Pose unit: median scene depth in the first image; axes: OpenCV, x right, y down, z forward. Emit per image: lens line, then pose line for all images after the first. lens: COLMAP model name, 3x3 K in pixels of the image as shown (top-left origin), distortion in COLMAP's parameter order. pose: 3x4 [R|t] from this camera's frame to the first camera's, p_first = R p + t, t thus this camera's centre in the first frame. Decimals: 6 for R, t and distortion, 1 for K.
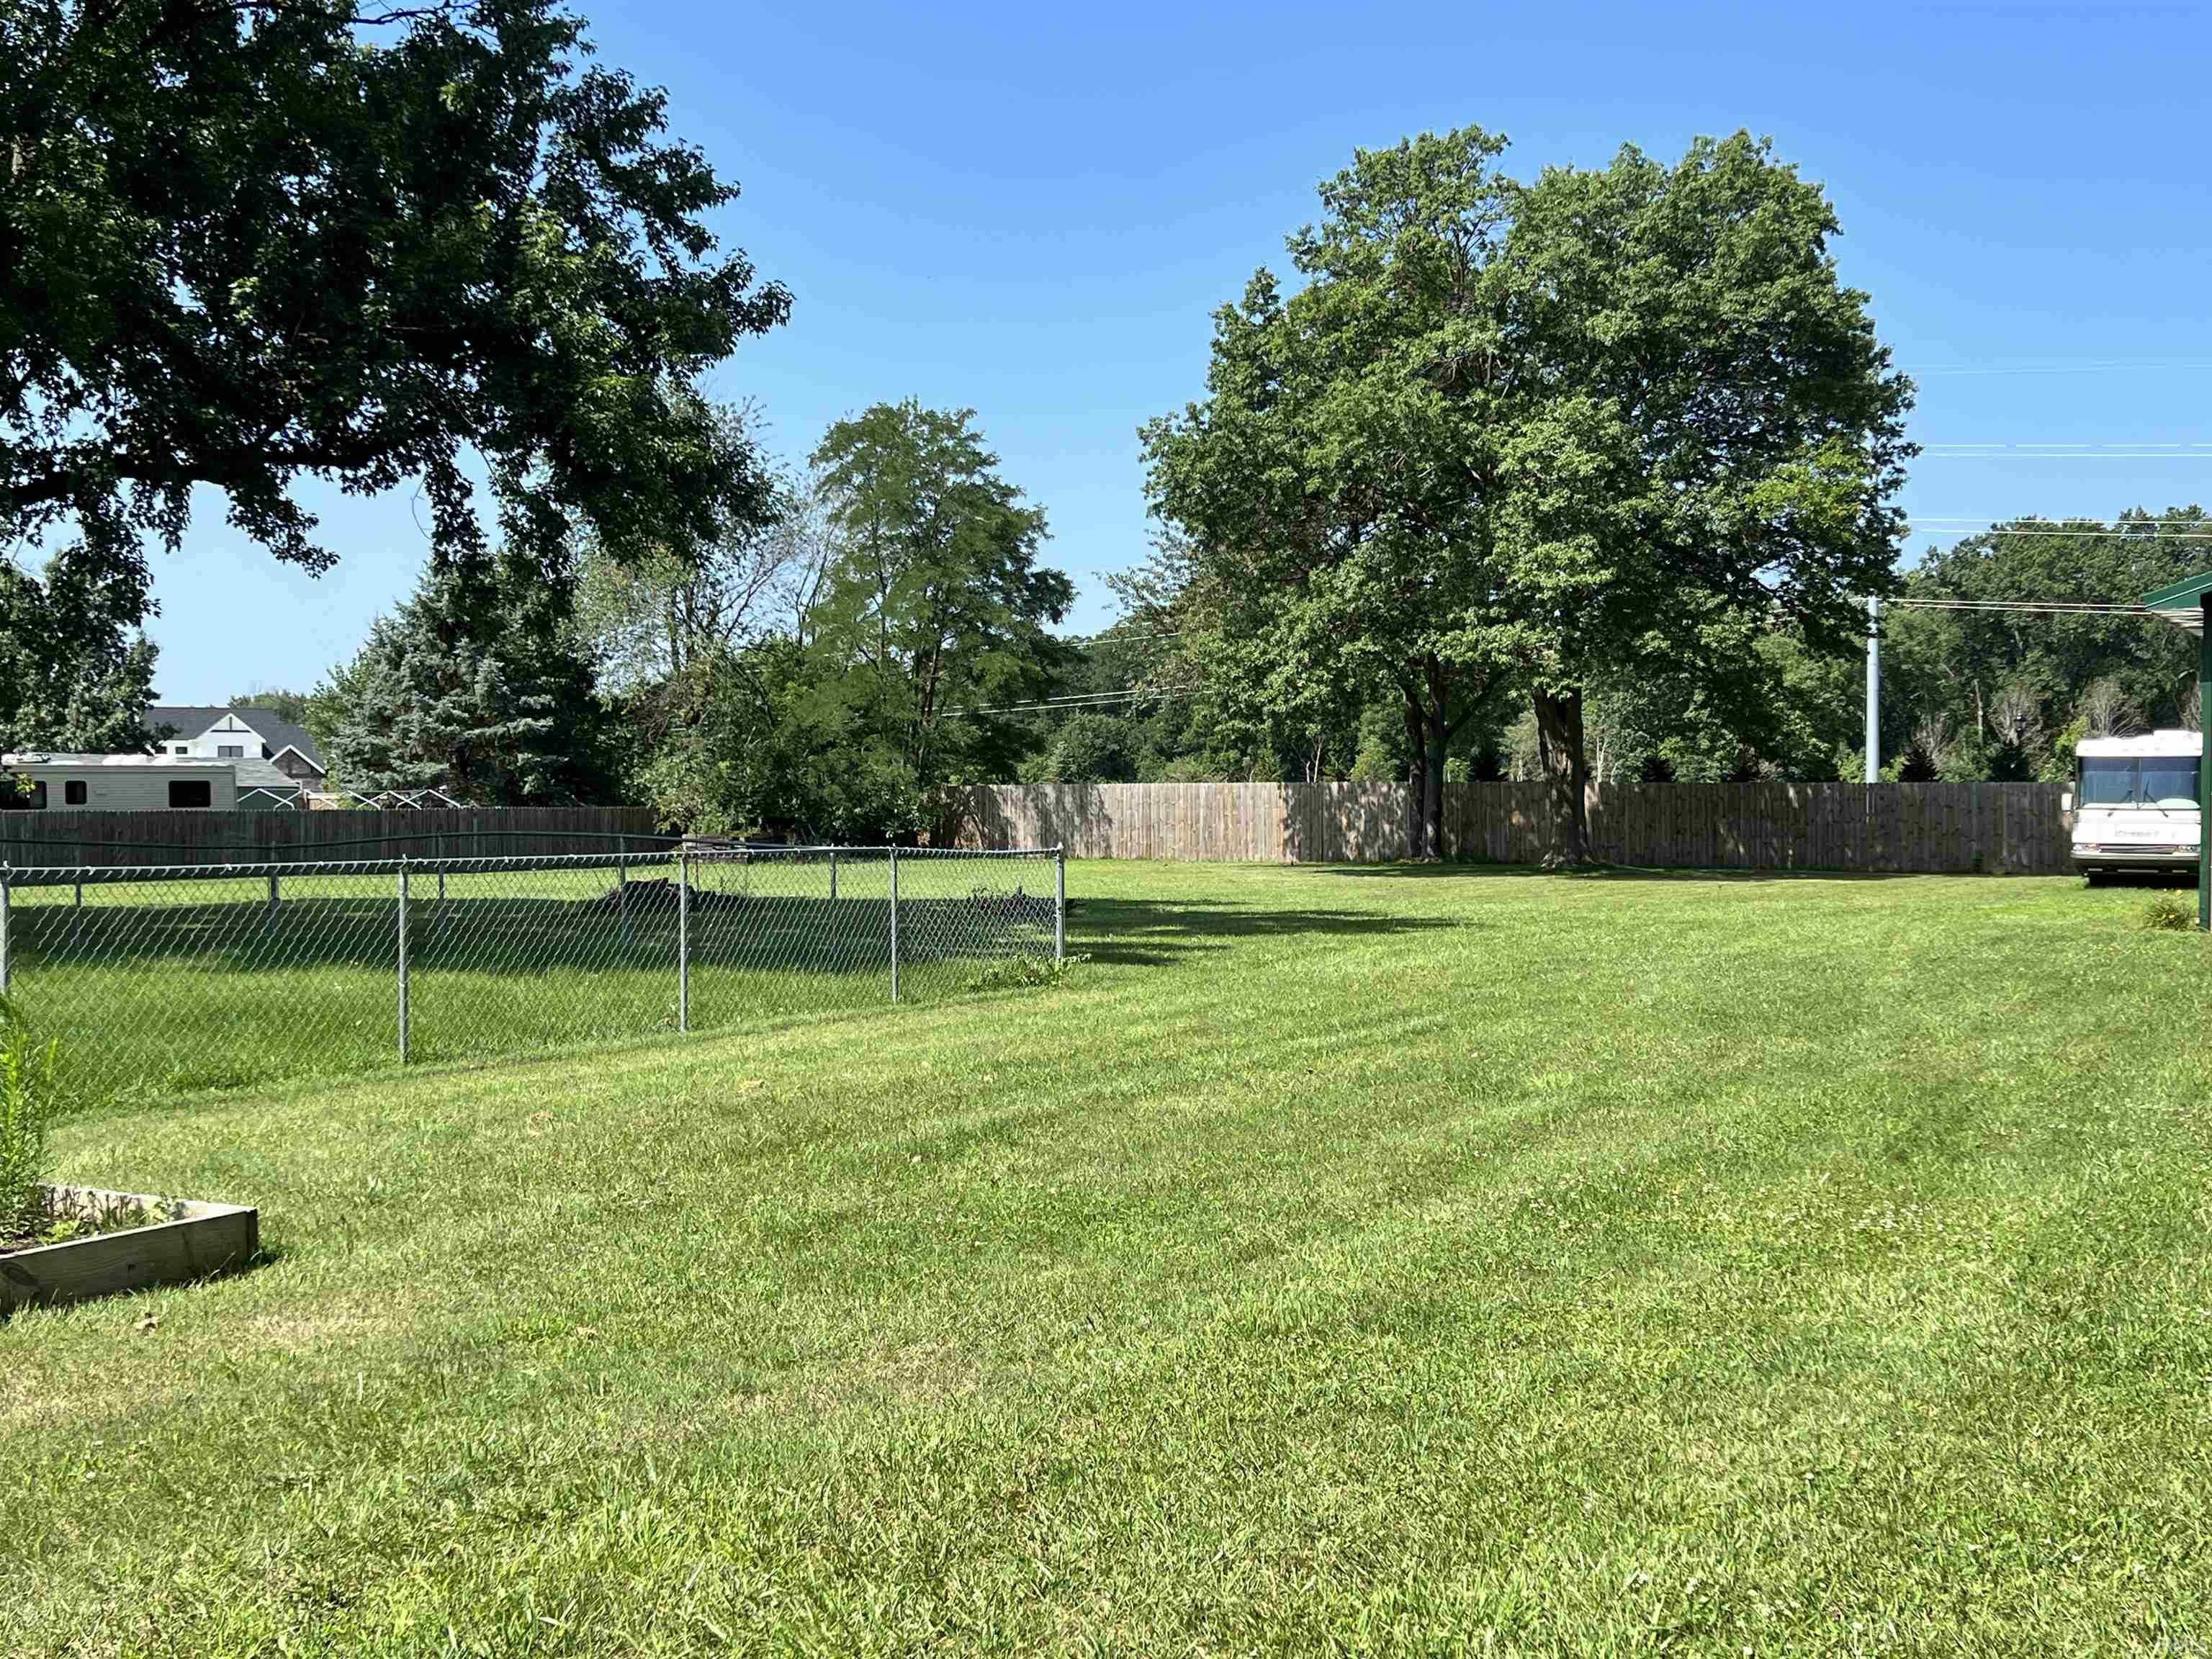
lens RADIAL K [[2354.8, 0, 1155.5], [0, 2354.8, 888.1], [0, 0, 1]] dist [0.028765, 0.000000]
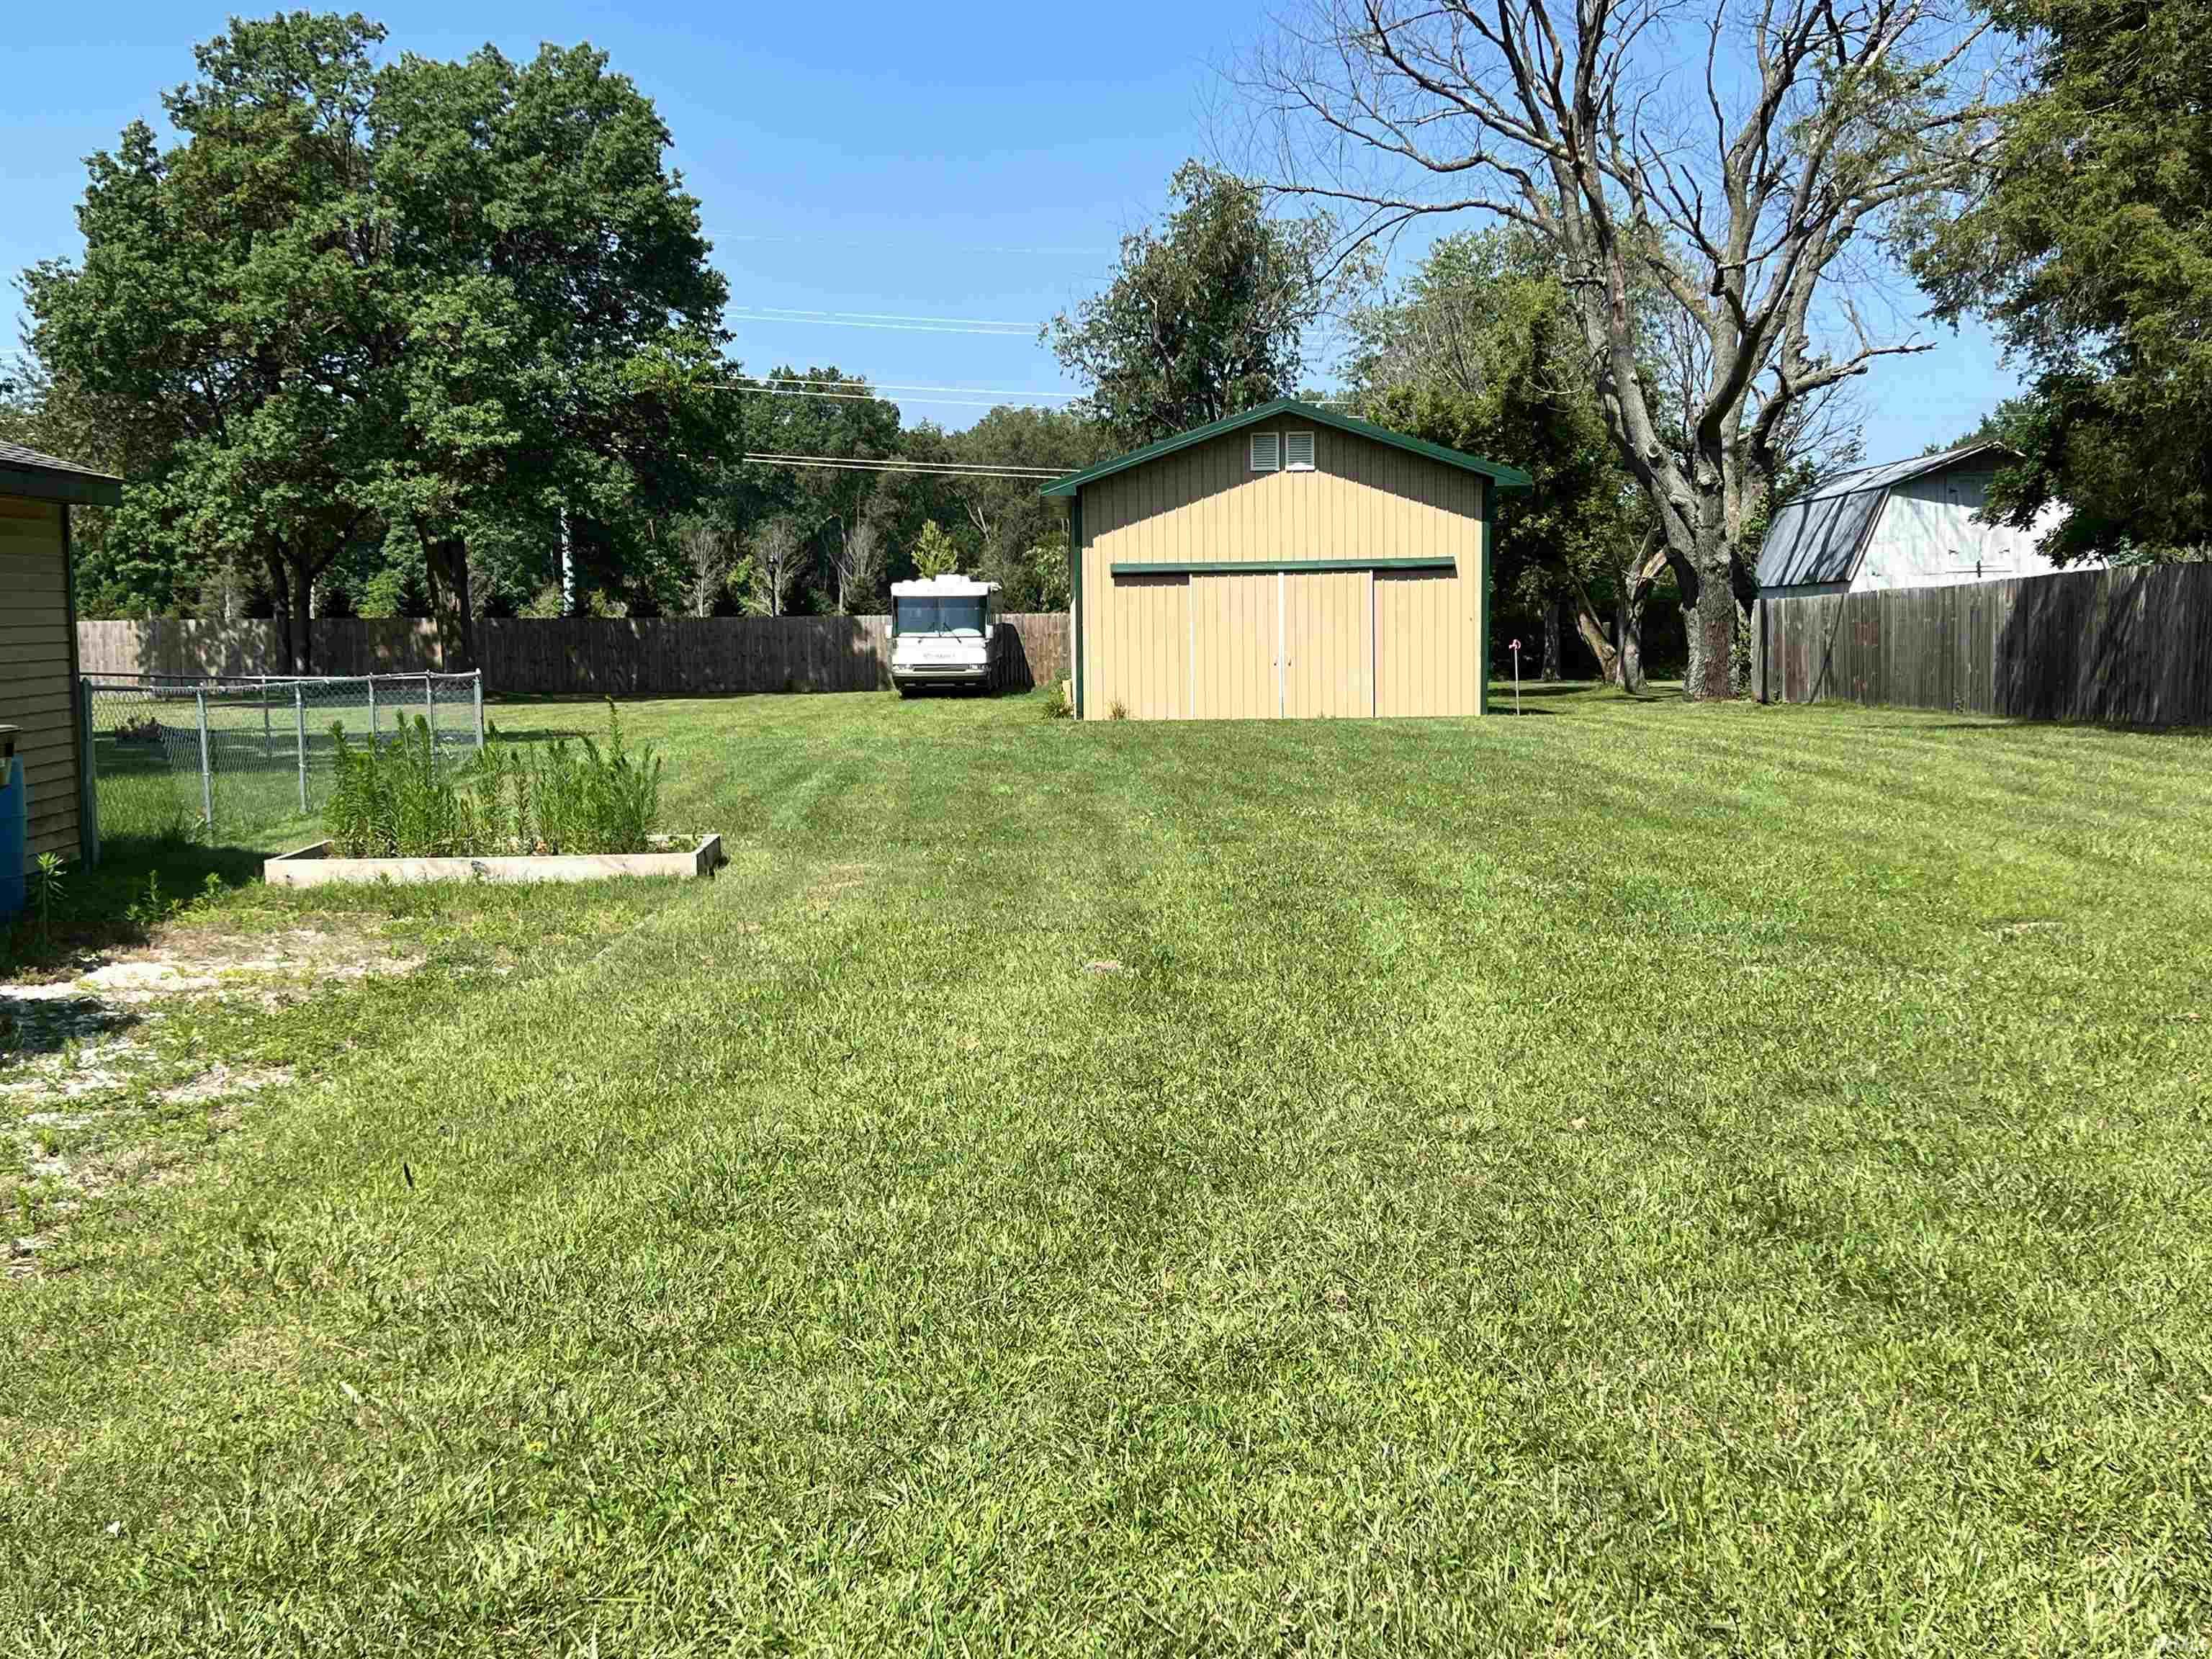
lens RADIAL K [[2354.8, 0, 1100.0], [0, 2354.8, 843.0], [0, 0, 1]] dist [0.028765, 0.000000]
pose [[0.856787, -0.056102, 0.512610, -0.155319], [0.029926, 0.997798, 0.059184, 0.004616], [-0.514802, -0.035368, 0.856579, -0.127437]]
